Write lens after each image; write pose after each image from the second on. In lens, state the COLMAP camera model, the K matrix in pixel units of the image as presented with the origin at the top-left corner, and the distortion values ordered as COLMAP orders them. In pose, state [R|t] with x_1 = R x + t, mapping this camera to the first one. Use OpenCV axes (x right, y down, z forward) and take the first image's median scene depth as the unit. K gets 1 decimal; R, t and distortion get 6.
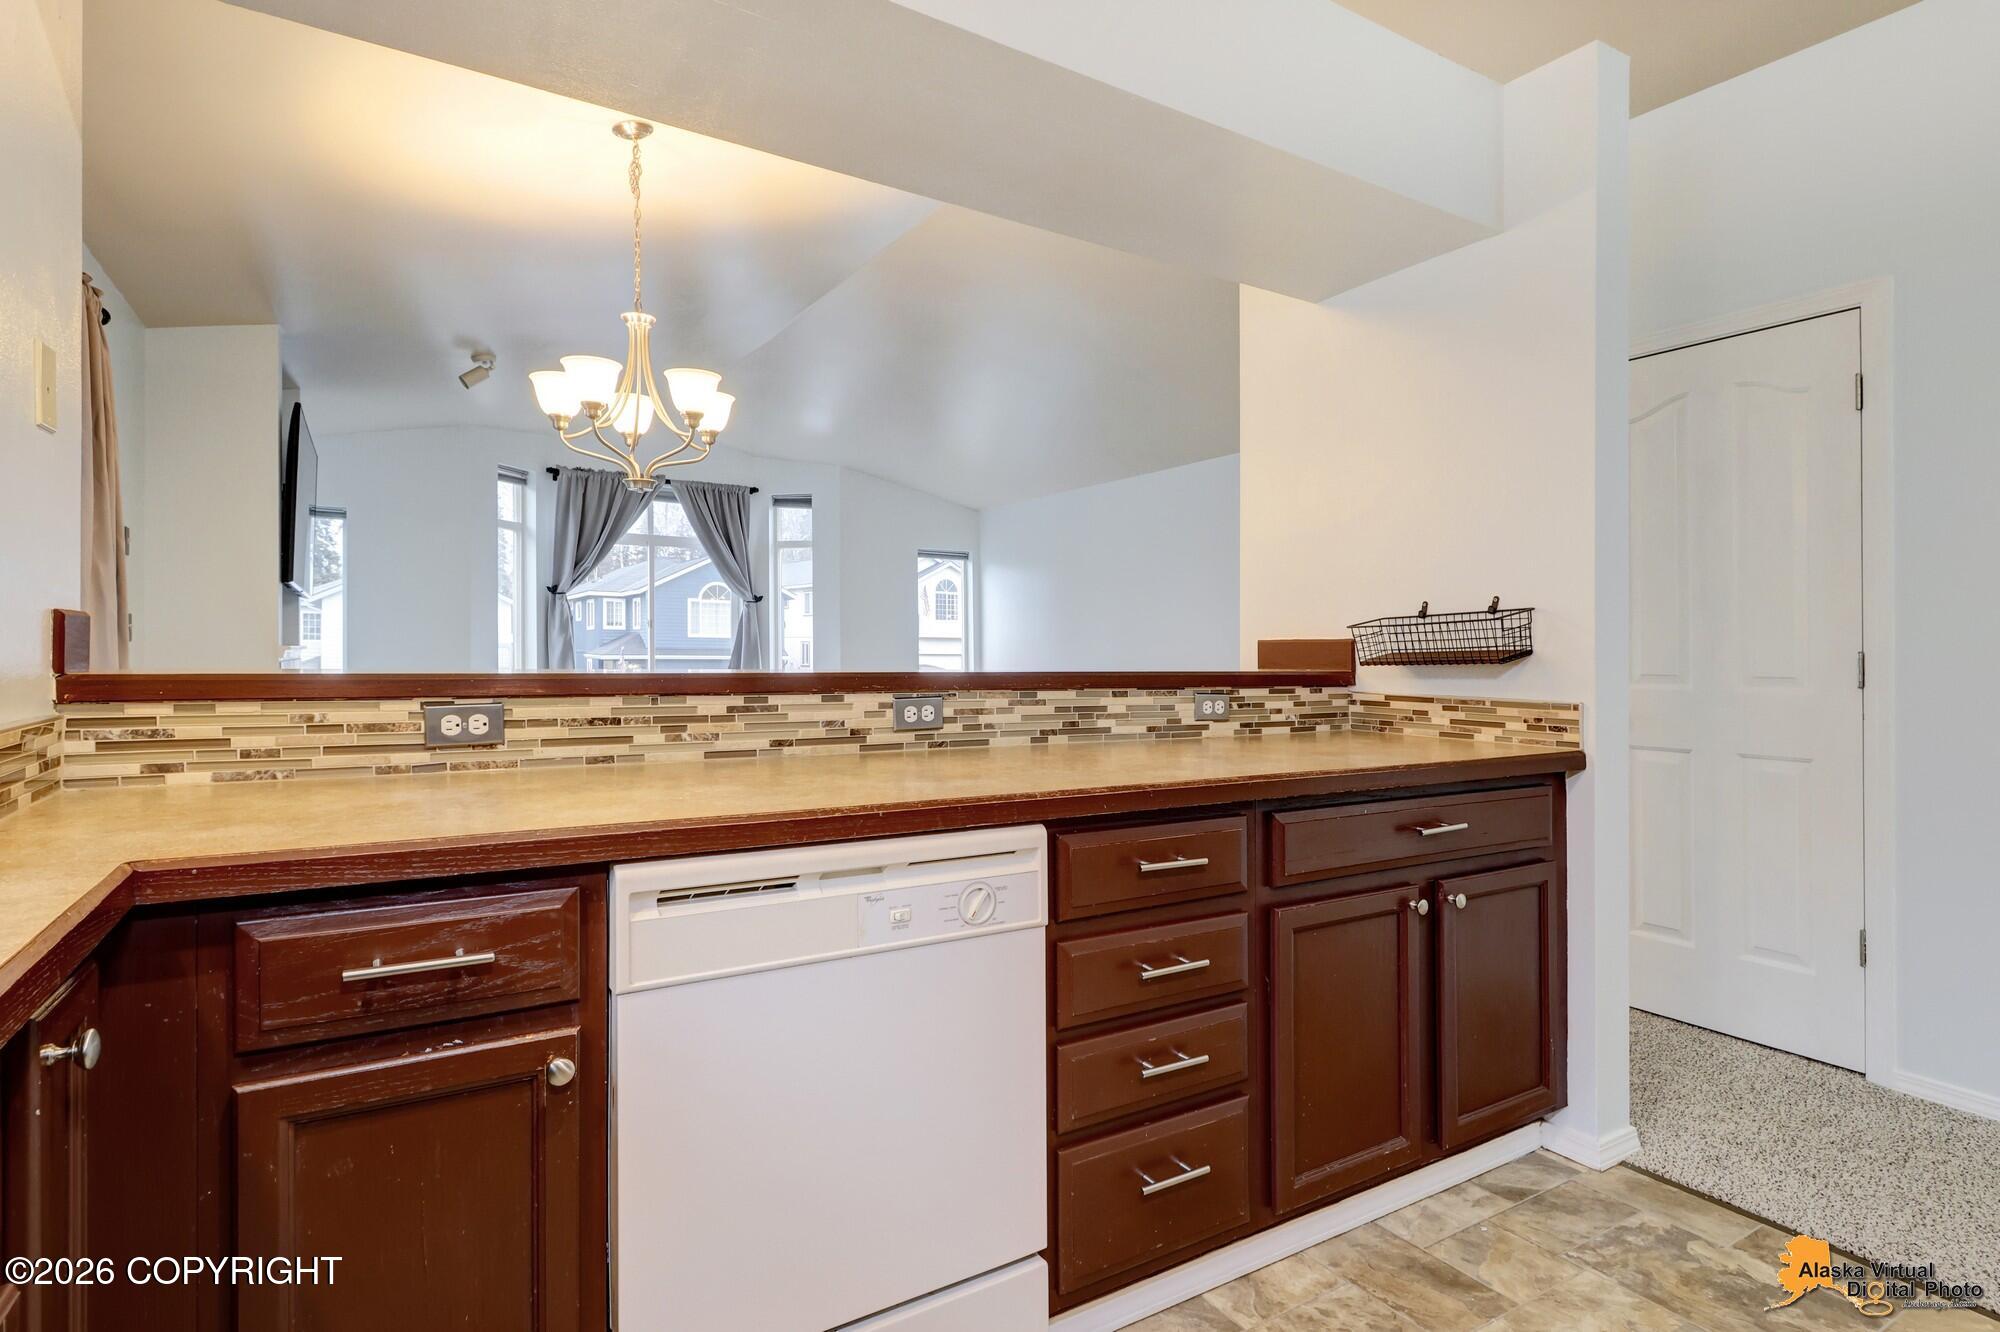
lens RADIAL K [[1006.5, 0, 1028.5], [0, 1006.5, 636.6], [0, 0, 1]] dist [0.002178, -0.000302]
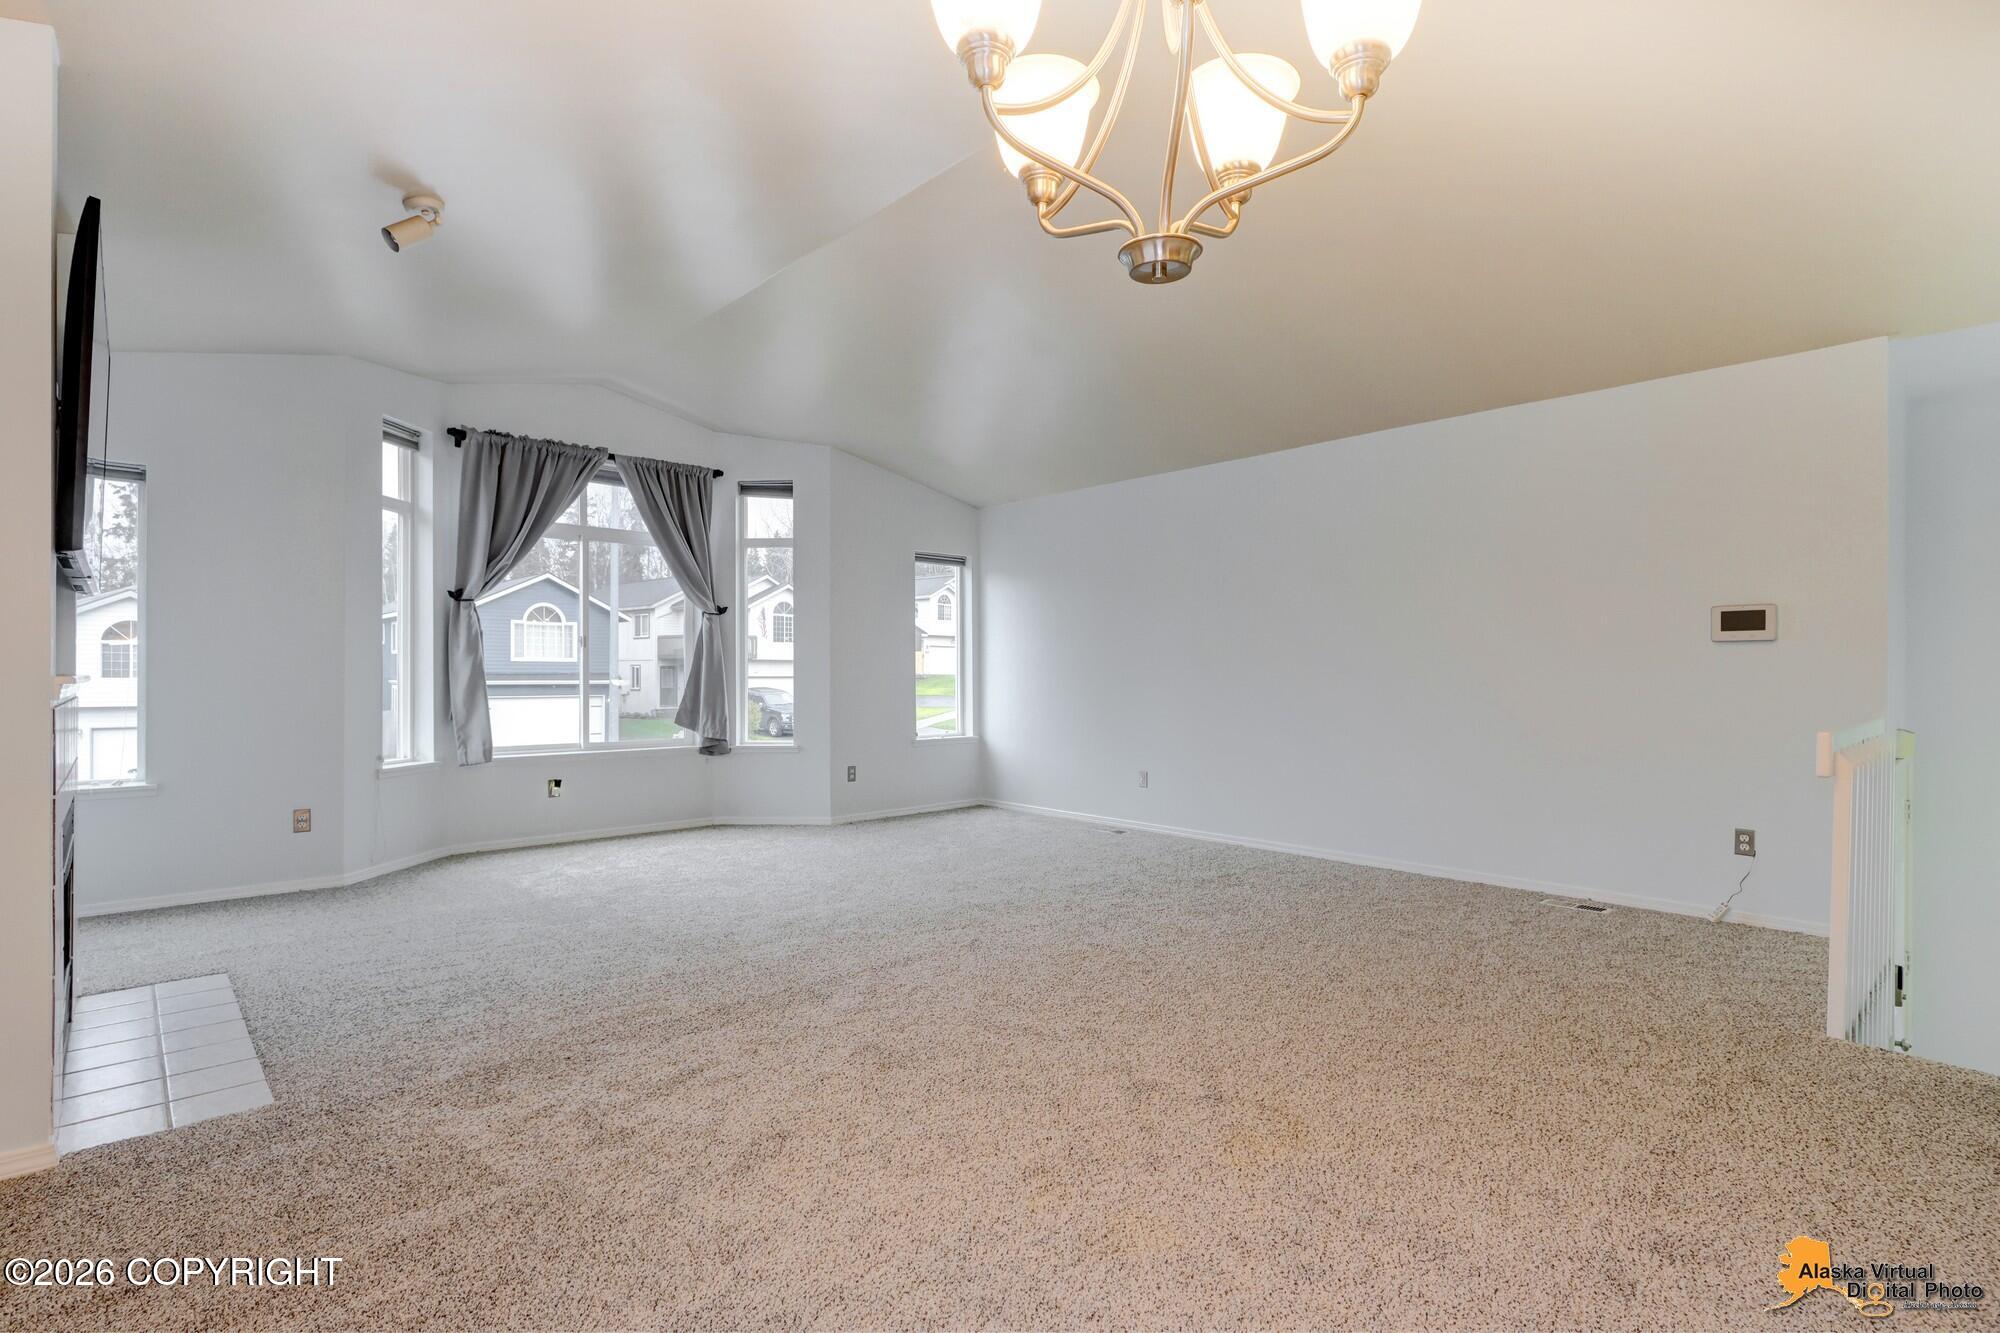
lens RADIAL K [[957.9, 0, 1040.1], [0, 957.9, 656.7], [0, 0, 1]] dist [0.001873, -0.002321]
pose [[0.982074, -0.006779, 0.188376, -0.754190], [0.006973, 0.999976, -0.000370, 0.006982], [-0.188369, 0.001676, 0.982097, 0.943280]]
